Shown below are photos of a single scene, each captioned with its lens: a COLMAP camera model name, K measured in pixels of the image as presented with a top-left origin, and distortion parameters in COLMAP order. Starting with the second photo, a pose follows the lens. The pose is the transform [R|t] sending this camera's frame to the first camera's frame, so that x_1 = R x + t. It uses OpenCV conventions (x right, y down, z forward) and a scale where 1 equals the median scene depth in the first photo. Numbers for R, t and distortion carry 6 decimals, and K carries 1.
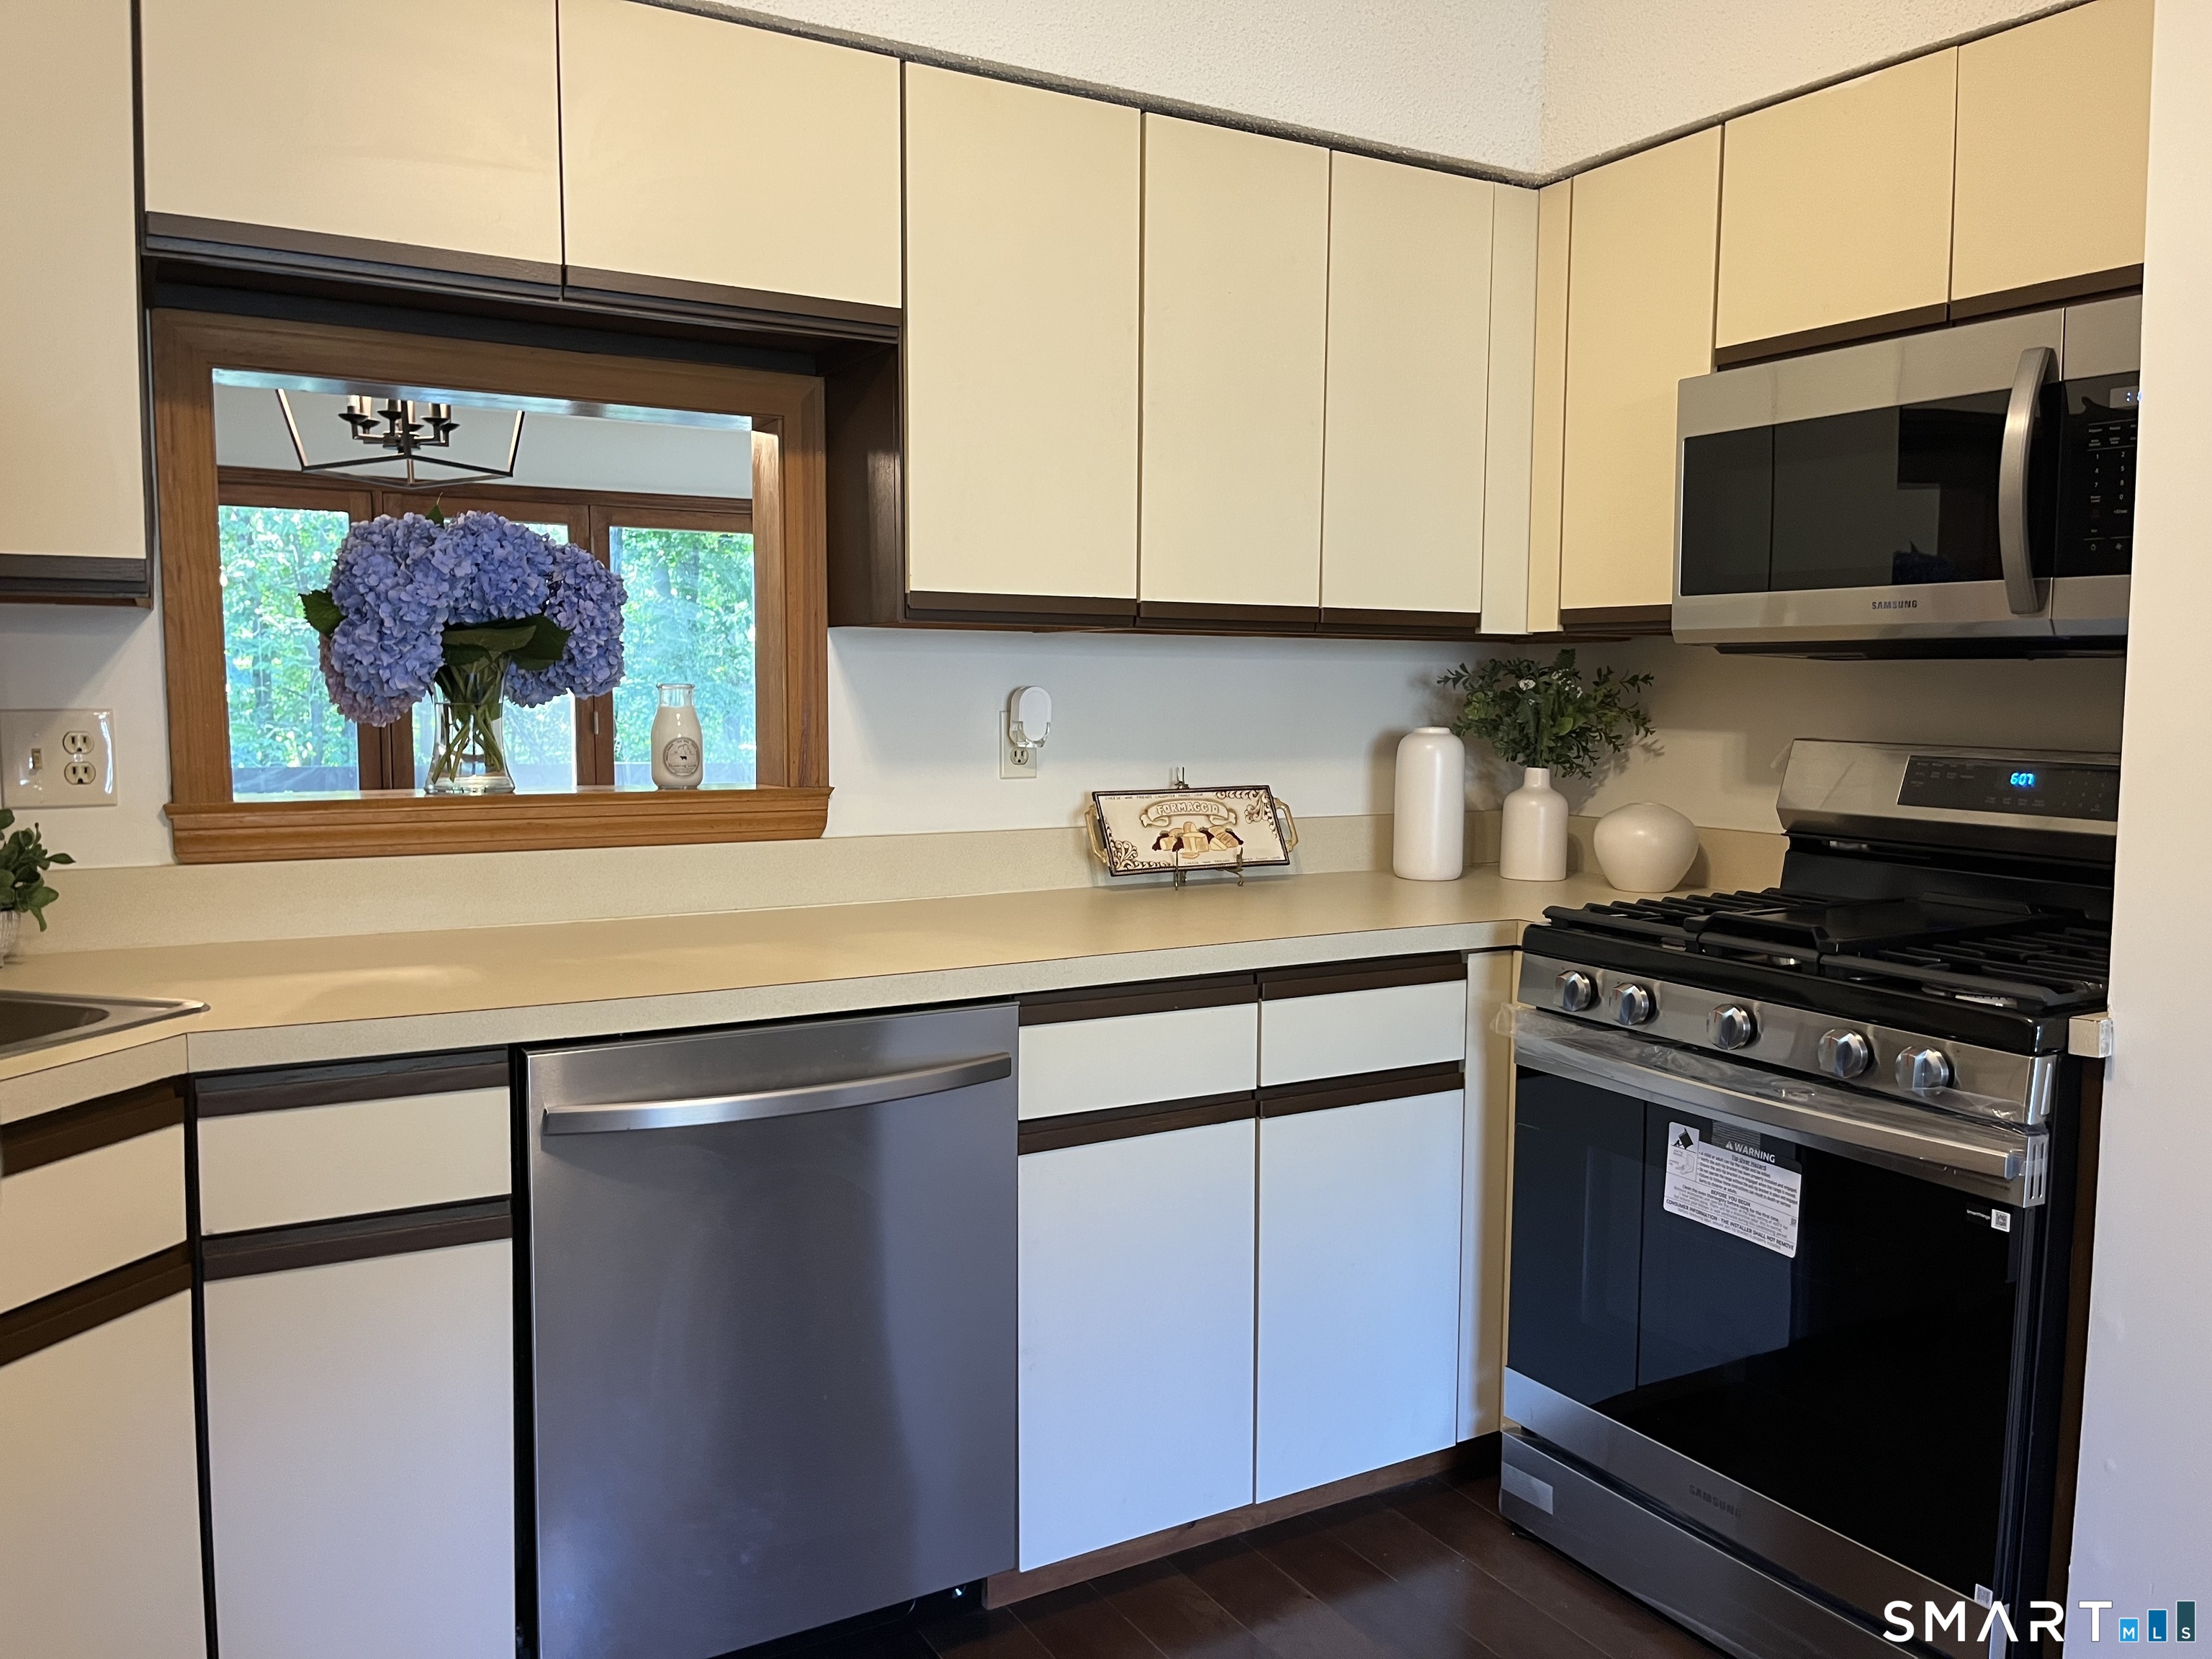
lens RADIAL K [[1692.2, 0, 1106.0], [0, 1692.2, 829.5], [0, 0, 1]] dist [0.003142, -0.002028]
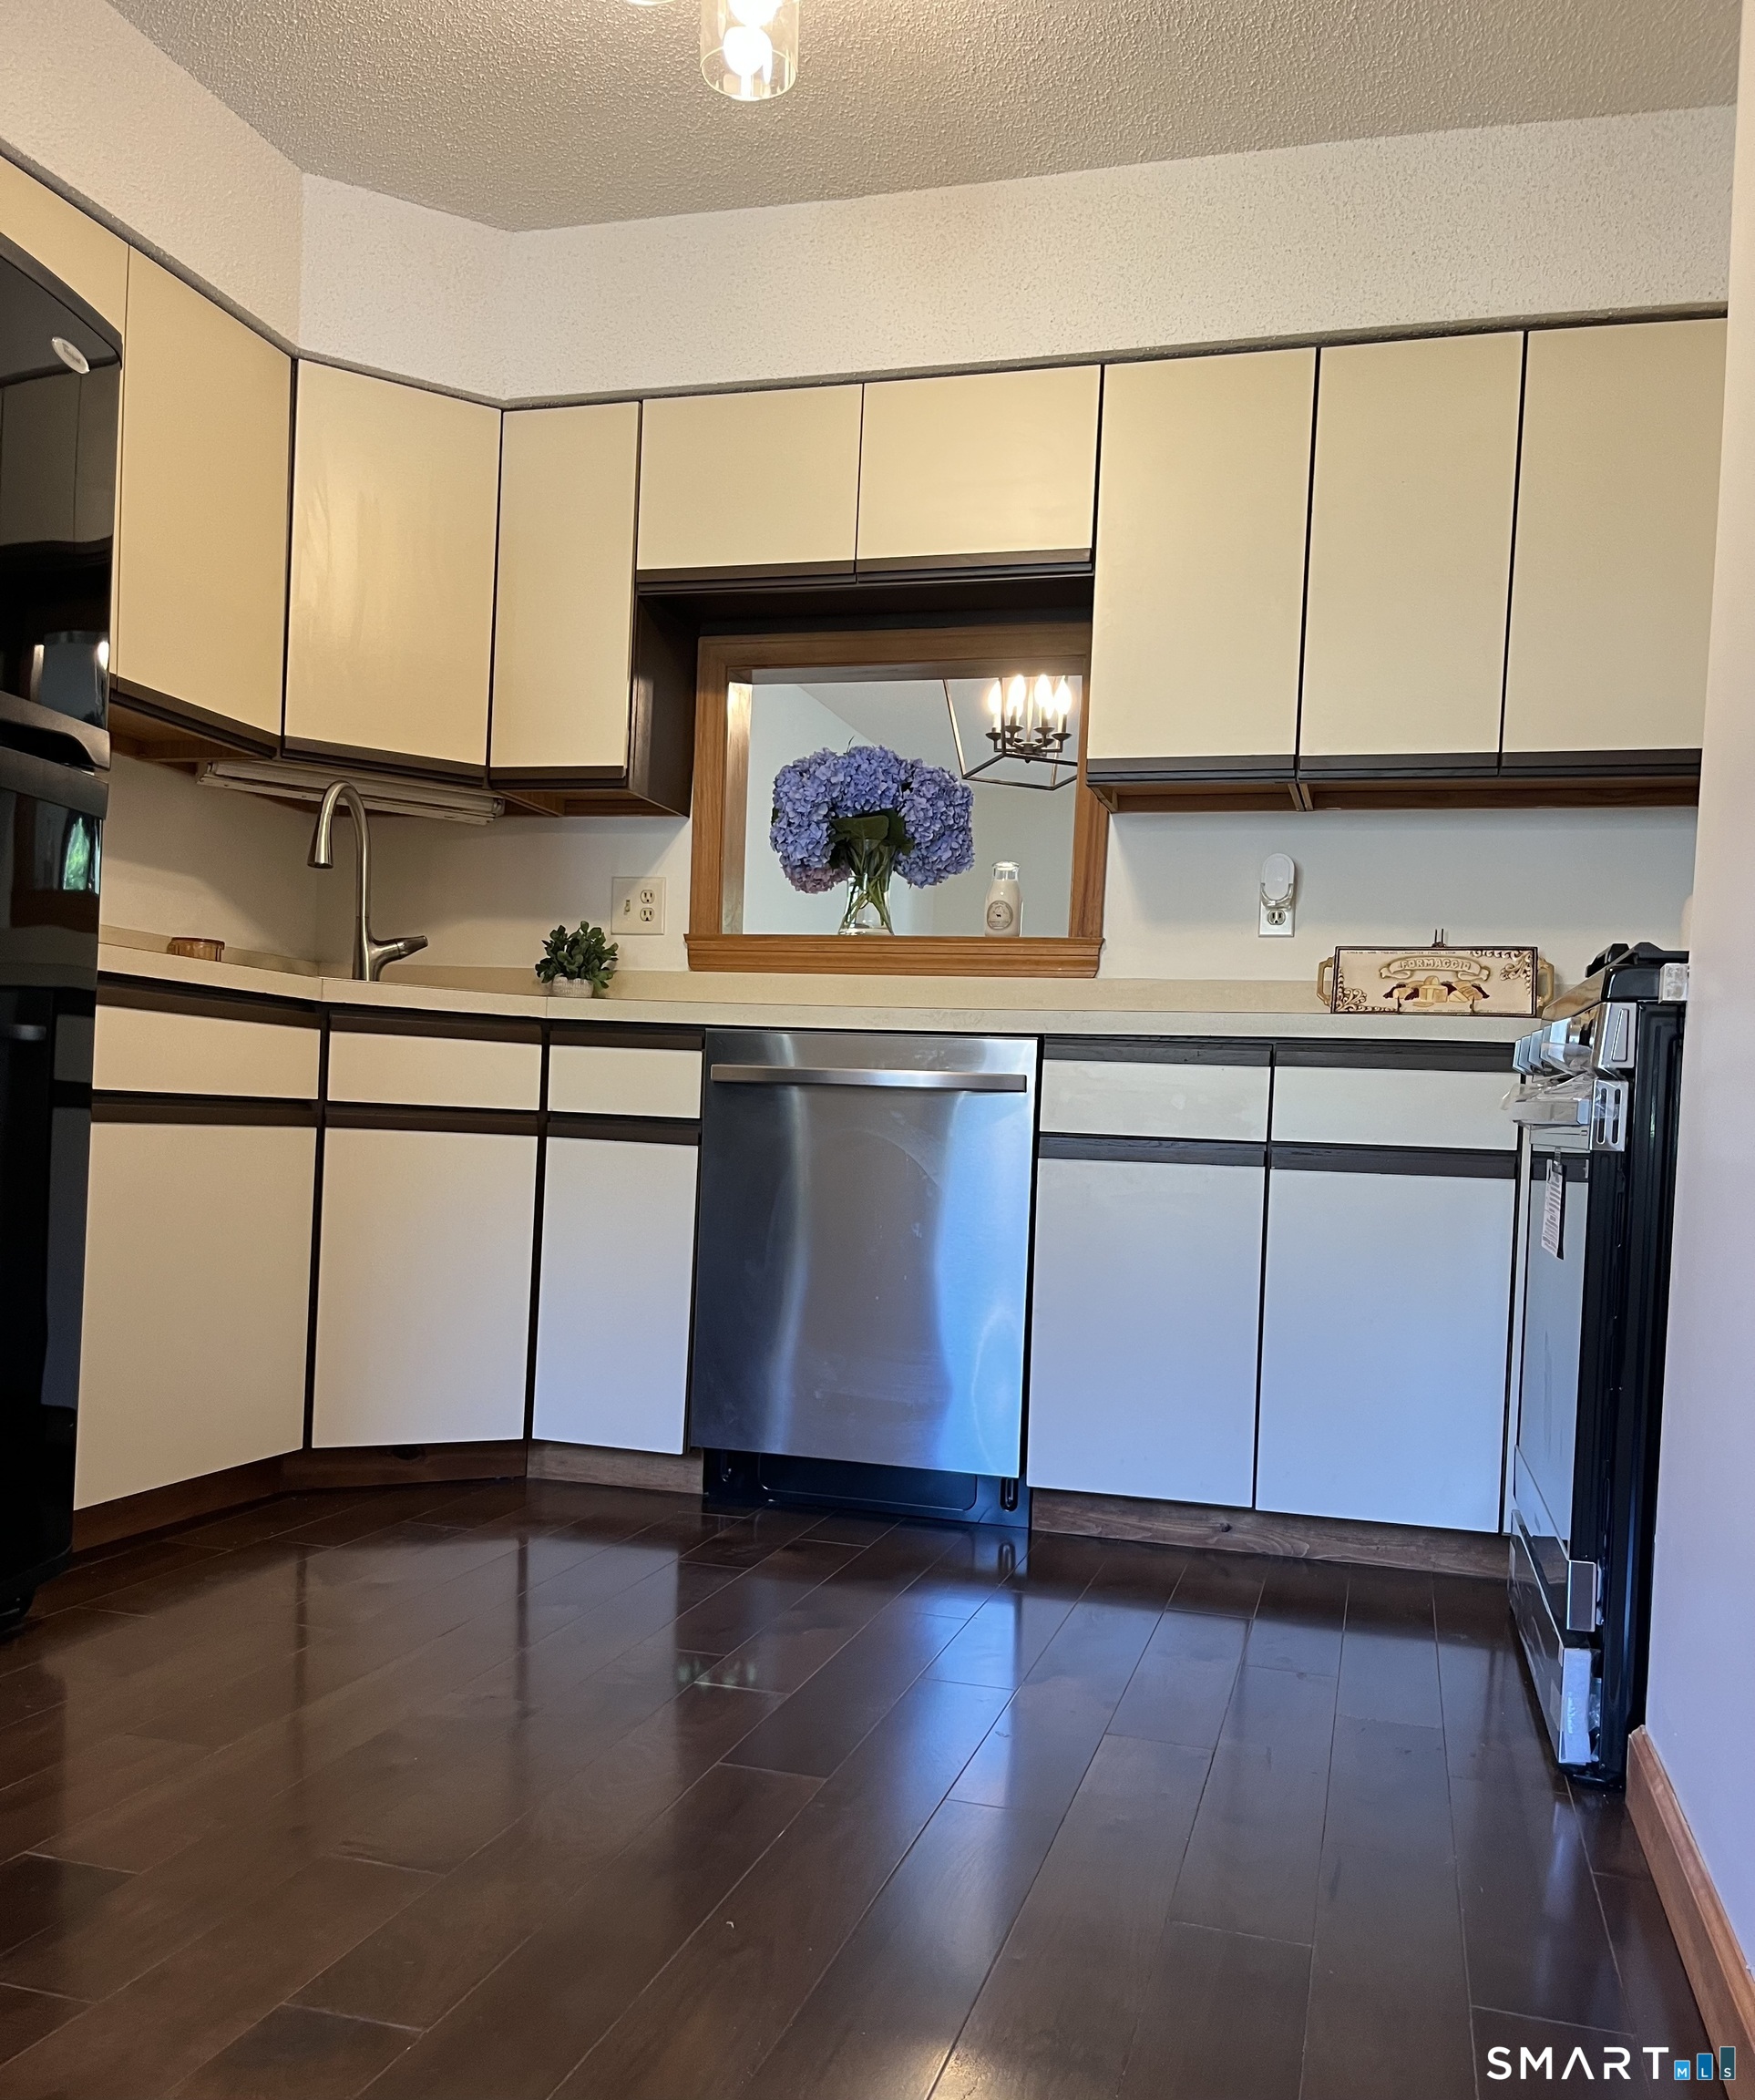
lens RADIAL K [[1768.4, 0, 878.5], [0, 1768.4, 1169.7], [0, 0, 1]] dist [0.026816, -0.003270]
pose [[0.685470, 0.041748, -0.726903, 0.704300], [-0.098668, 0.994472, -0.035928, 0.215508], [0.721384, 0.096350, 0.685800, -0.028004]]
